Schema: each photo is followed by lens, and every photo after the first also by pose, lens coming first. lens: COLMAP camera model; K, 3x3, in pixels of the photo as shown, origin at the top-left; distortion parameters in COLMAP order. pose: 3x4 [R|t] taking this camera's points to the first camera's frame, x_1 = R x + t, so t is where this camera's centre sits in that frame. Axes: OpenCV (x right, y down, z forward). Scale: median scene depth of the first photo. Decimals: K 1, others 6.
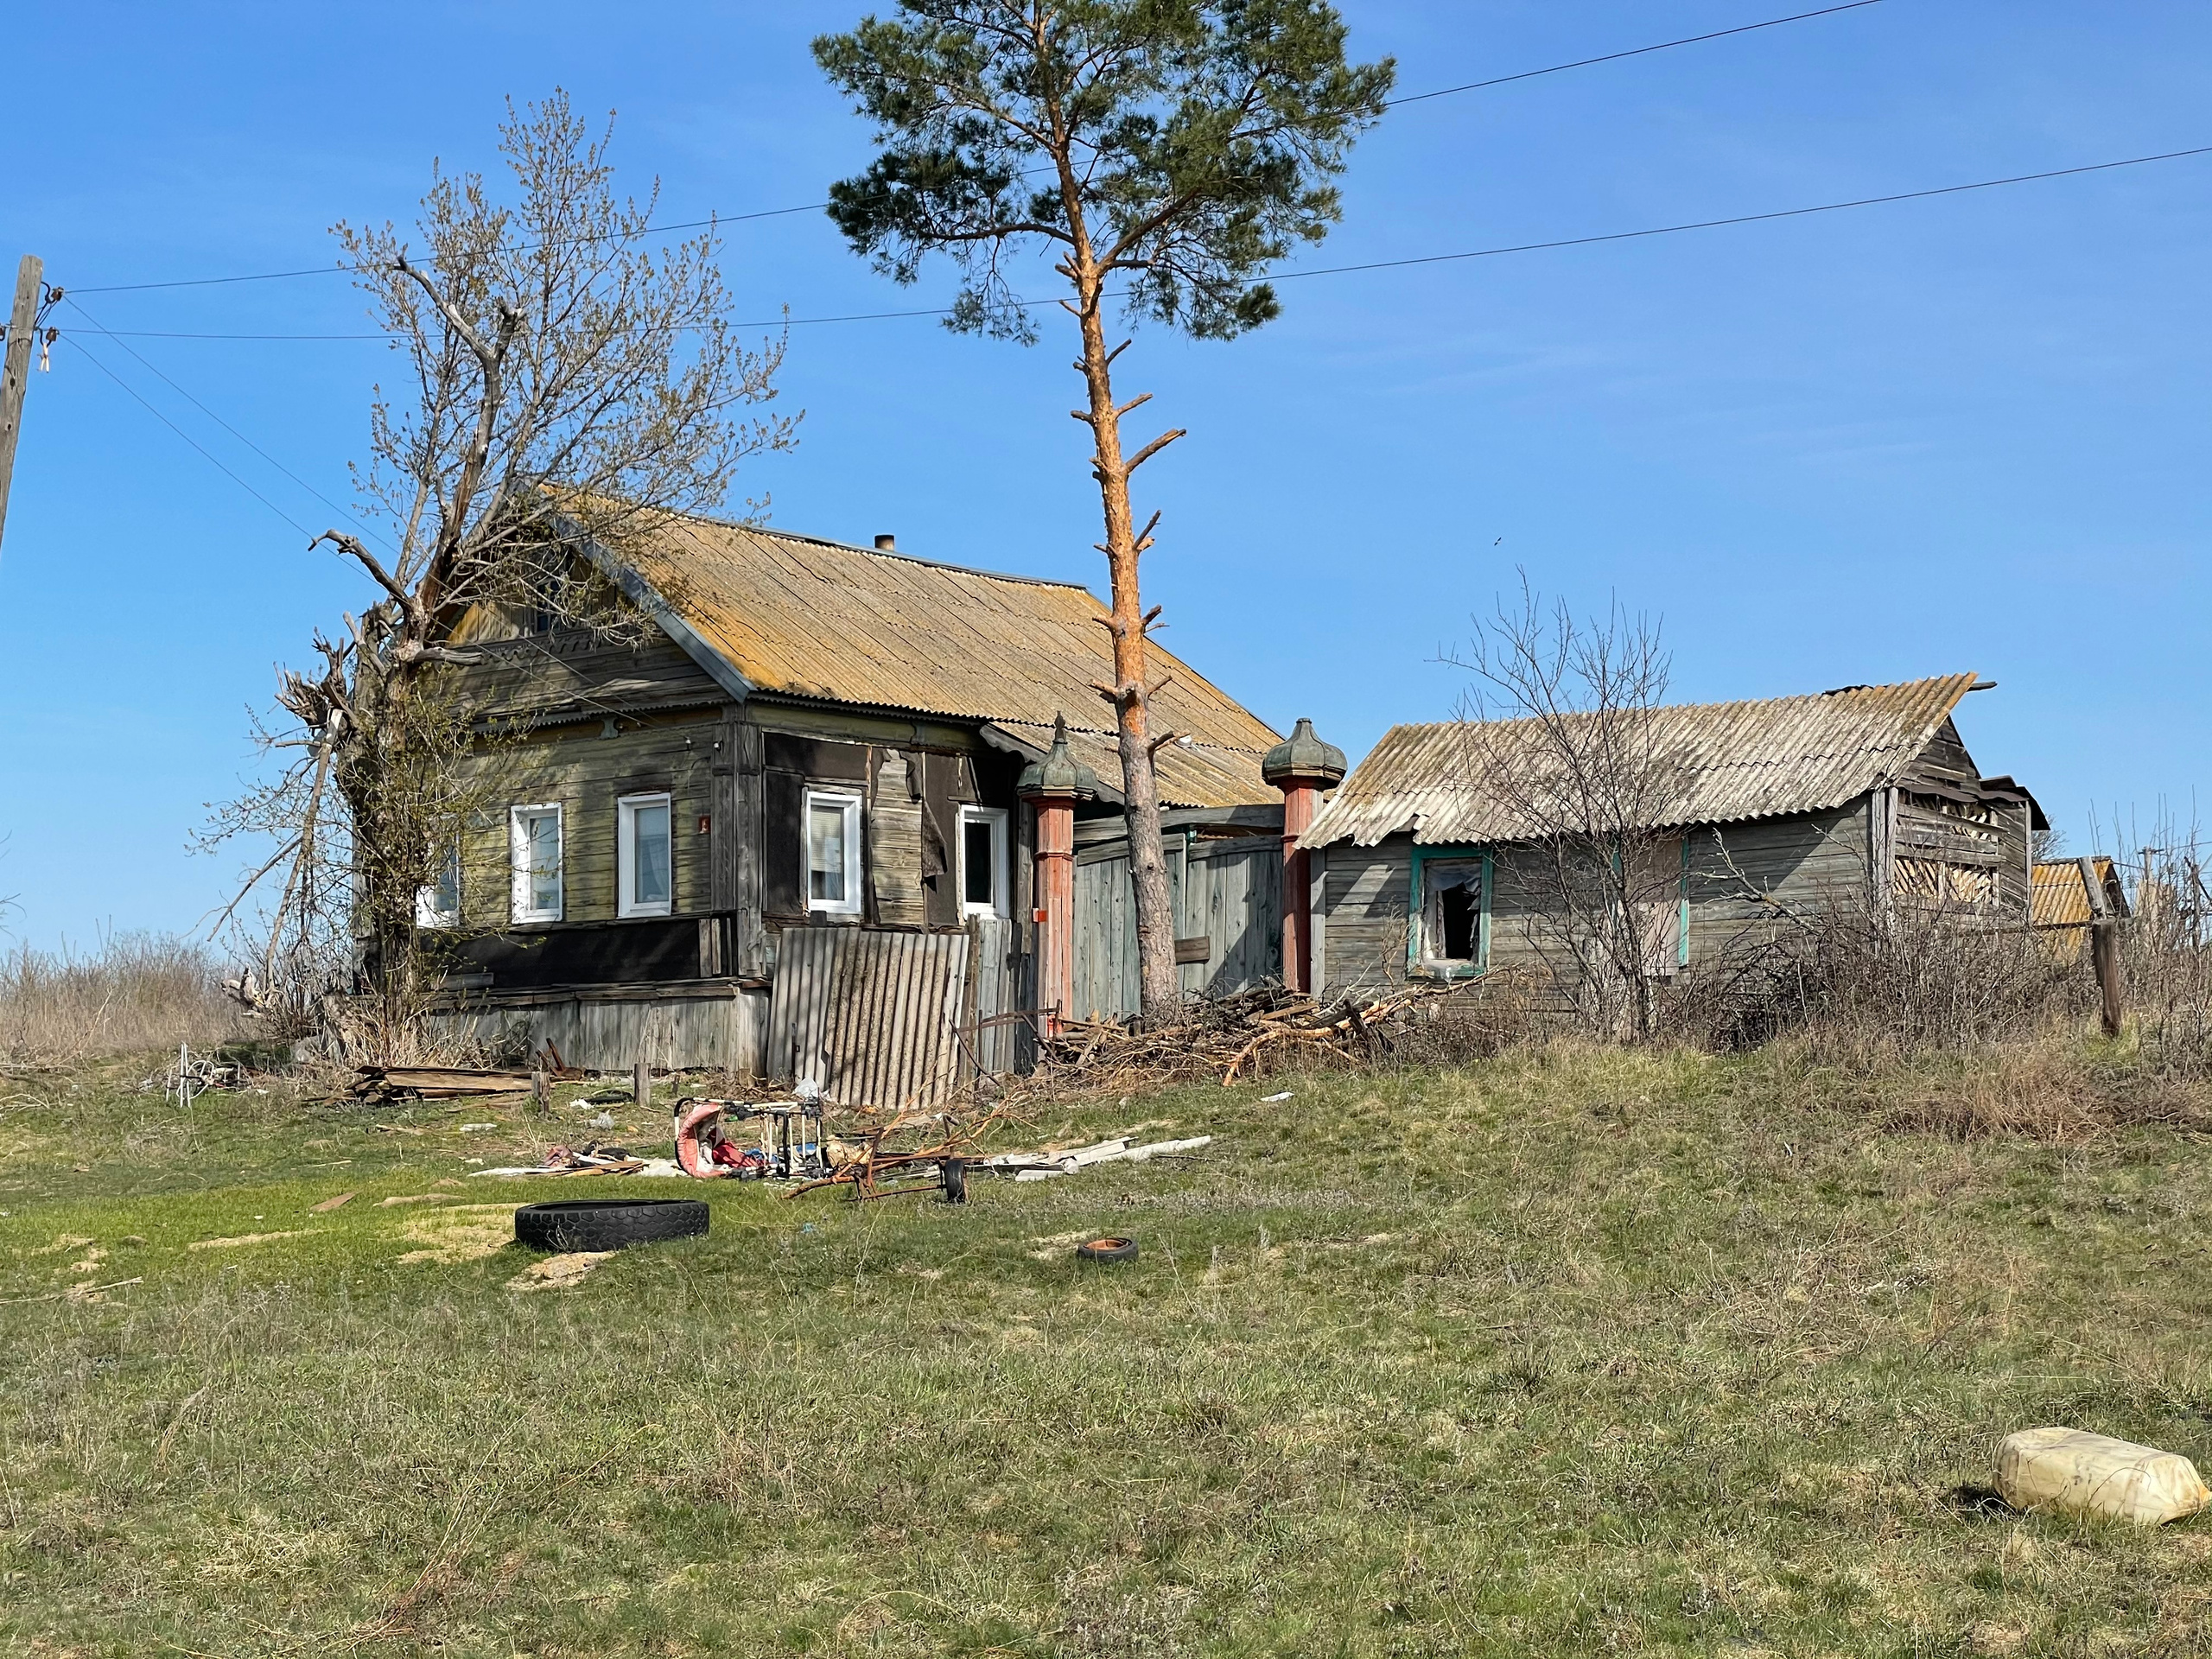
lens RADIAL K [[3307.6, 0, 1106.0], [0, 3307.6, 829.5], [0, 0, 1]] dist [0.276368, 0.147209]
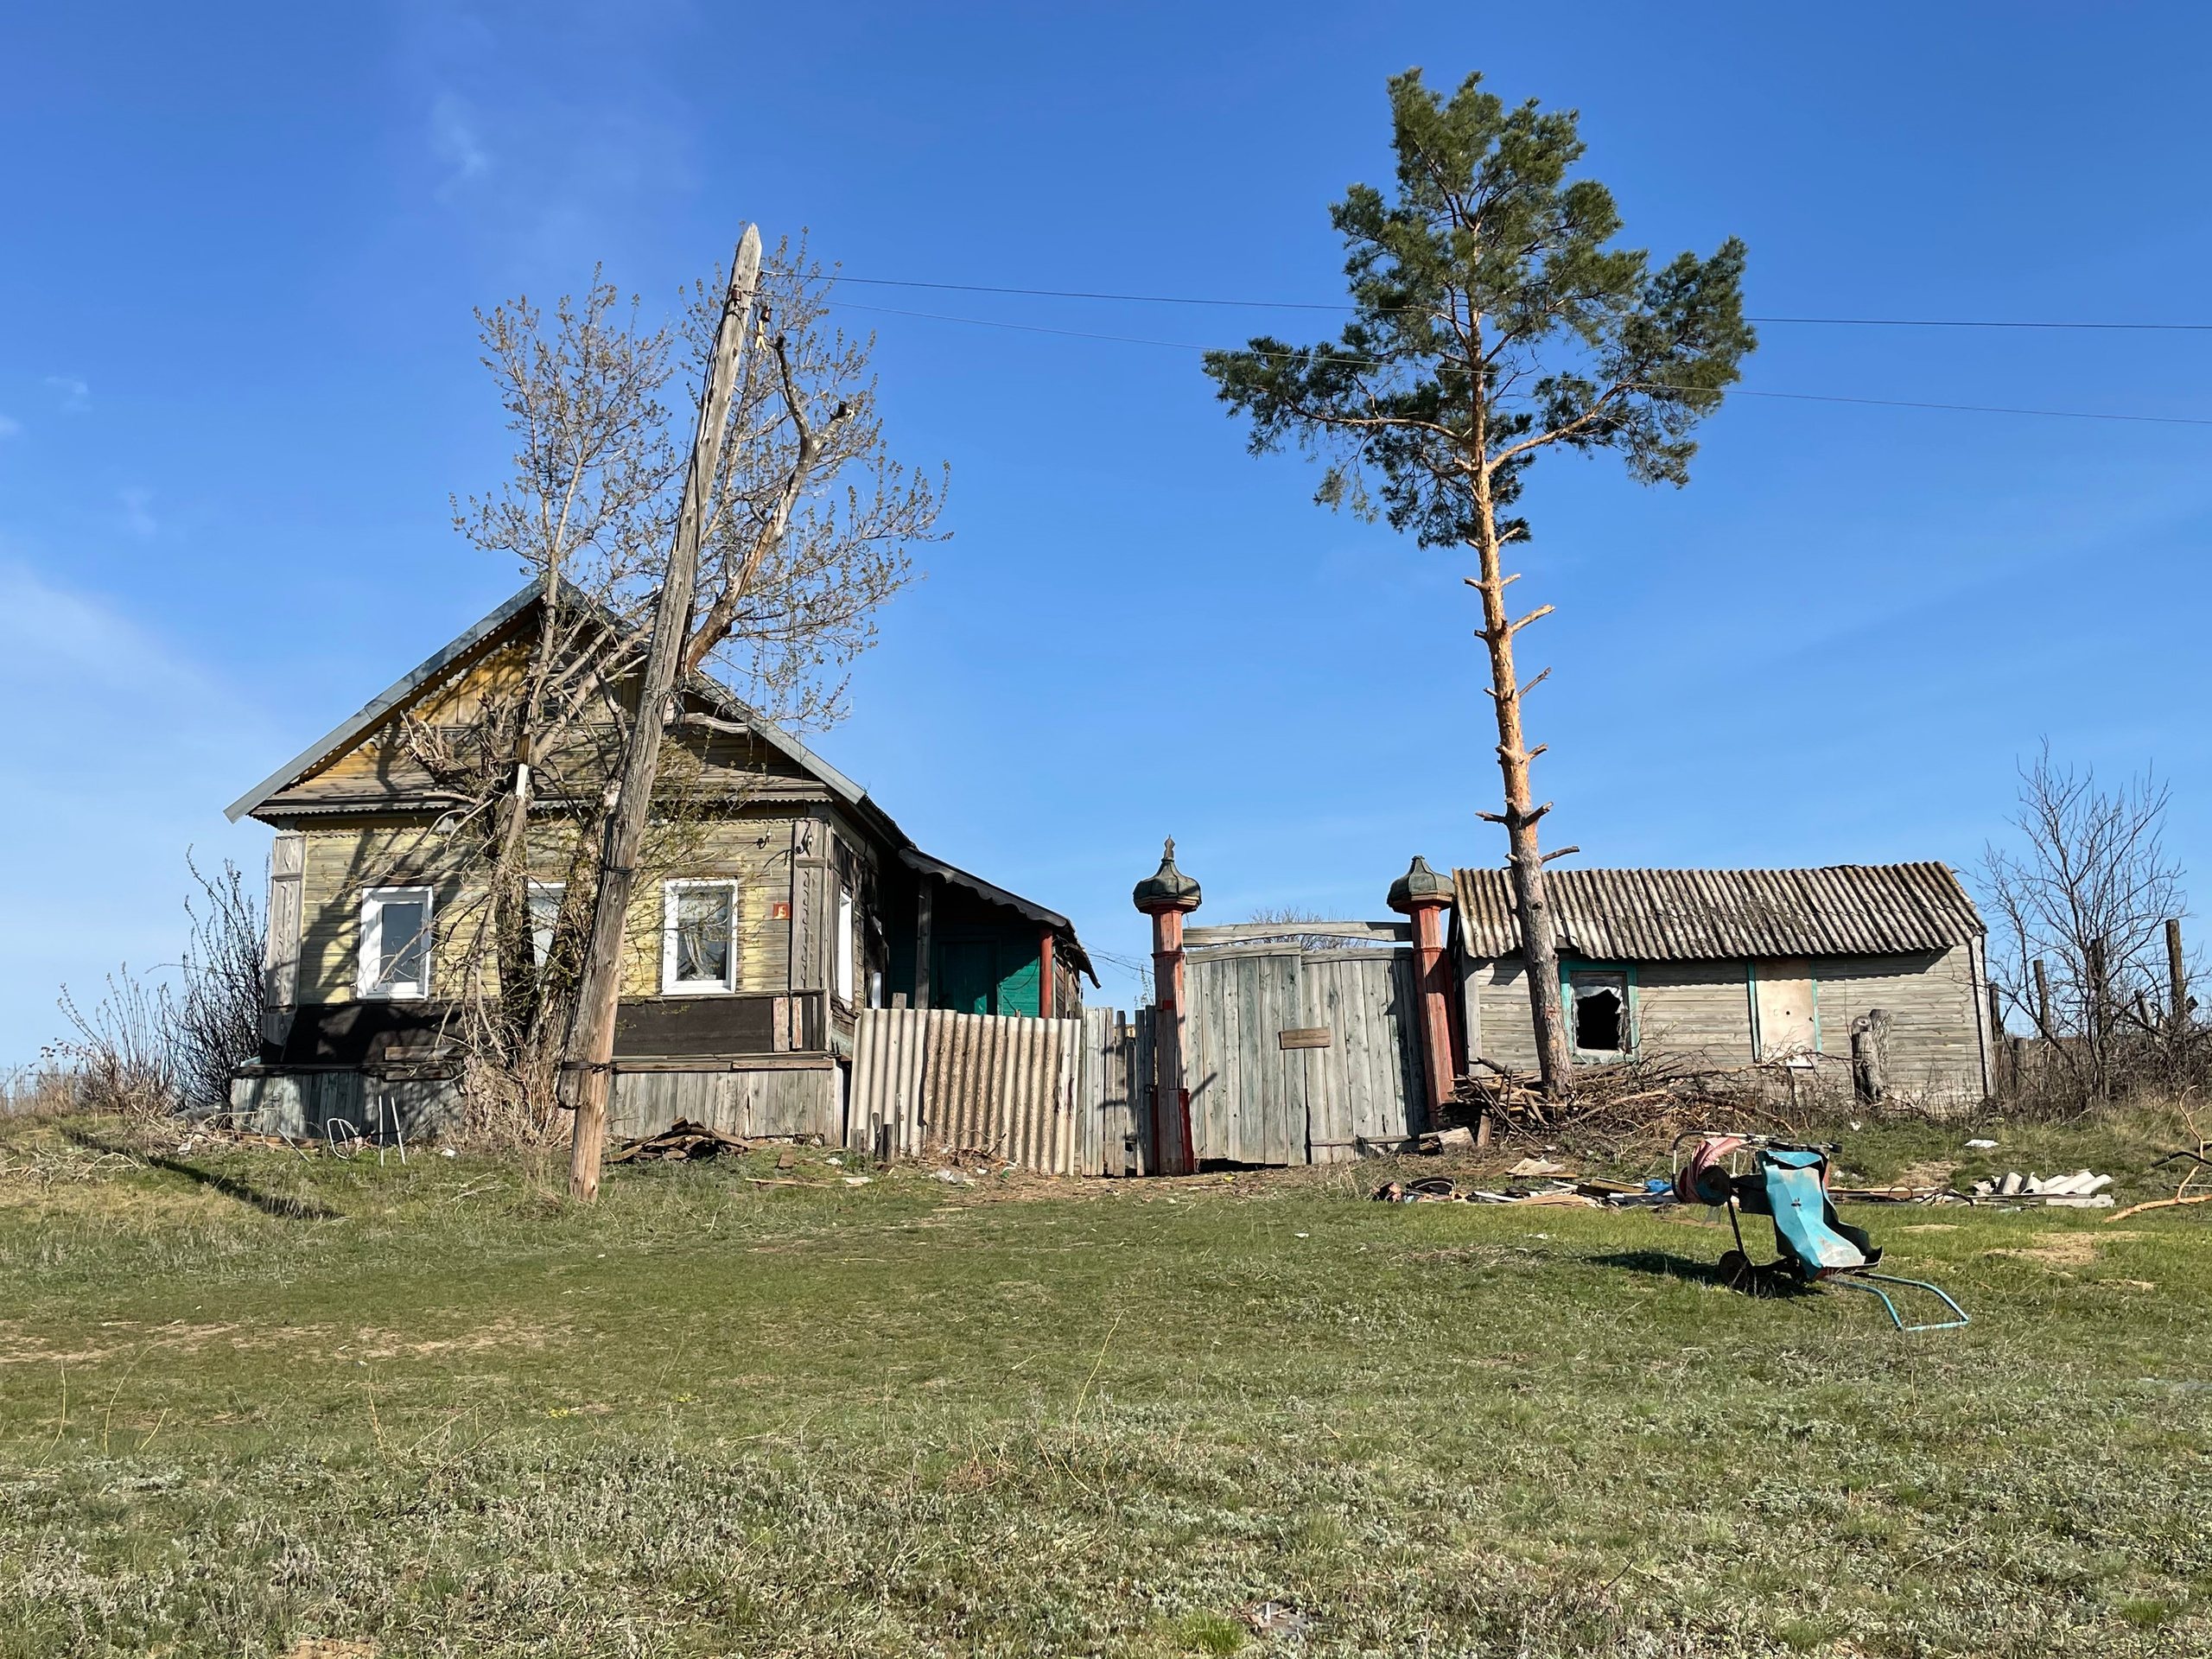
lens RADIAL K [[2107.1, 0, 1145.9], [0, 2107.1, 831.0], [0, 0, 1]] dist [0.159389, -0.005227]
pose [[0.791179, 0.101841, 0.603046, -0.585523], [-0.042265, 0.992786, -0.112208, 0.059439], [-0.610123, 0.063288, 0.789775, 0.489810]]
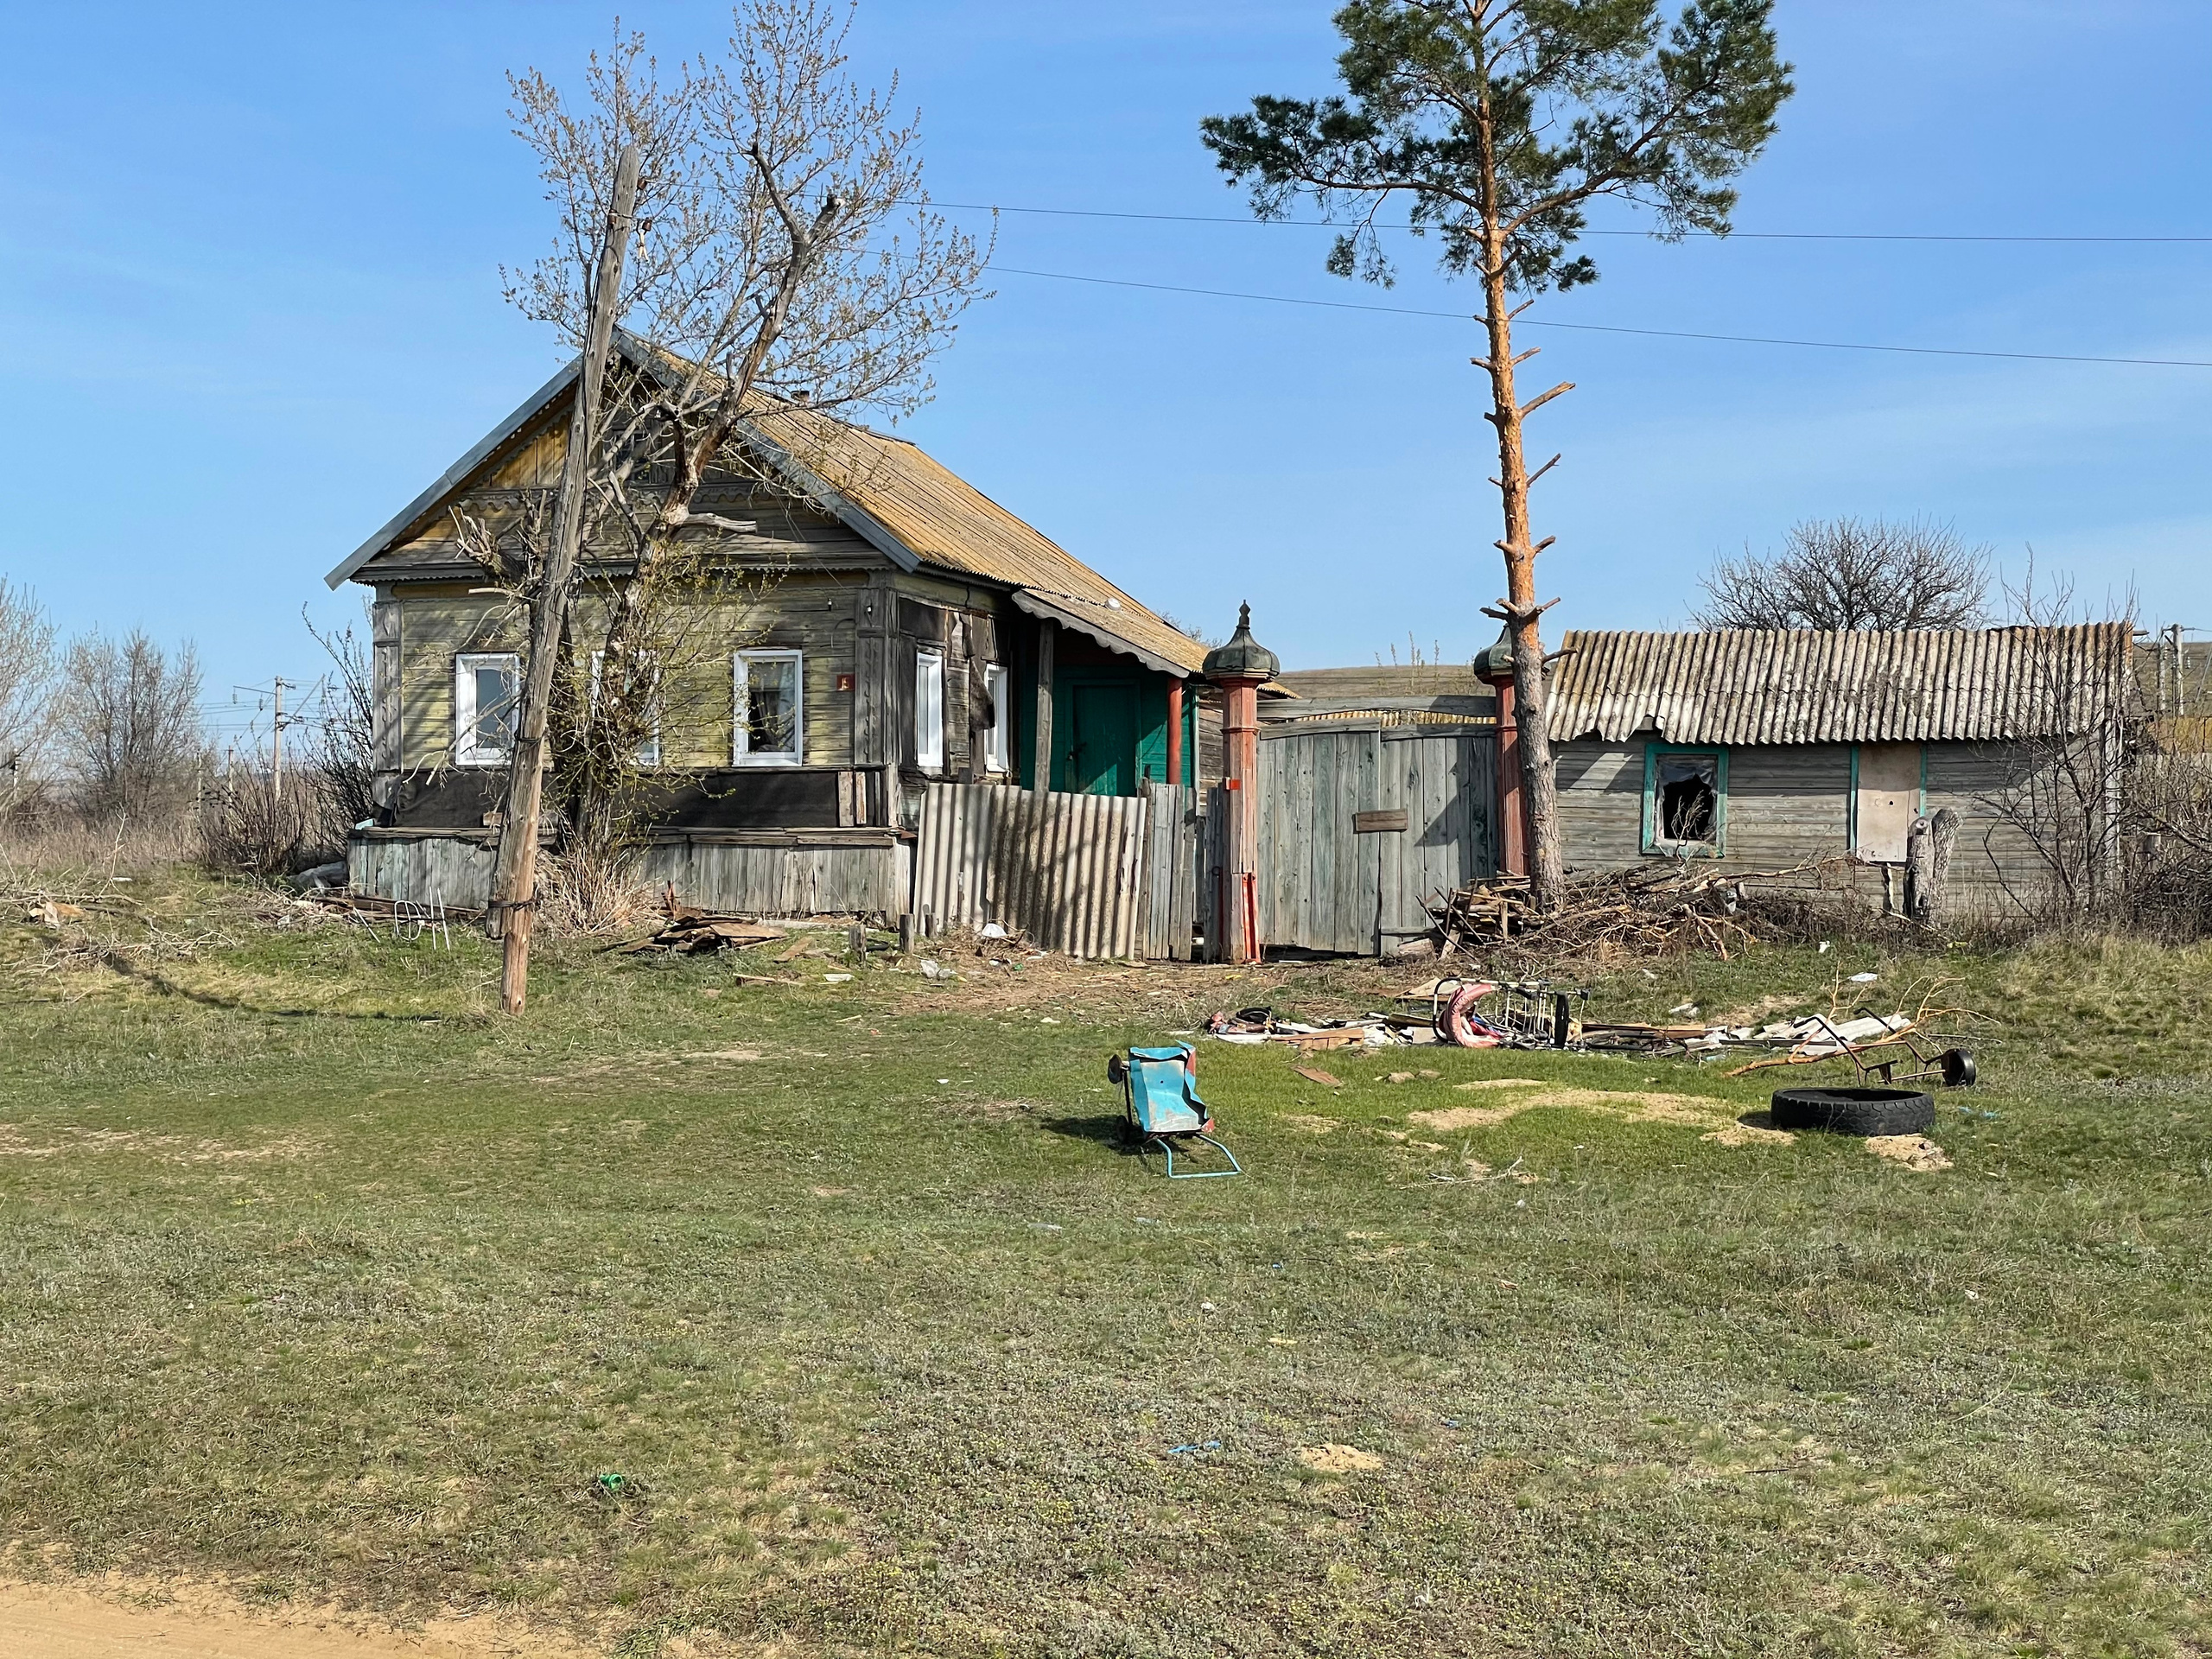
lens RADIAL K [[3307.6, 0, 1106.0], [0, 3307.6, 829.5], [0, 0, 1]] dist [0.276368, 0.147209]
pose [[0.922096, 0.013970, 0.386708, -0.591074], [-0.043275, 0.996802, 0.067179, -0.038408], [-0.384533, -0.078680, 0.919752, -0.013015]]
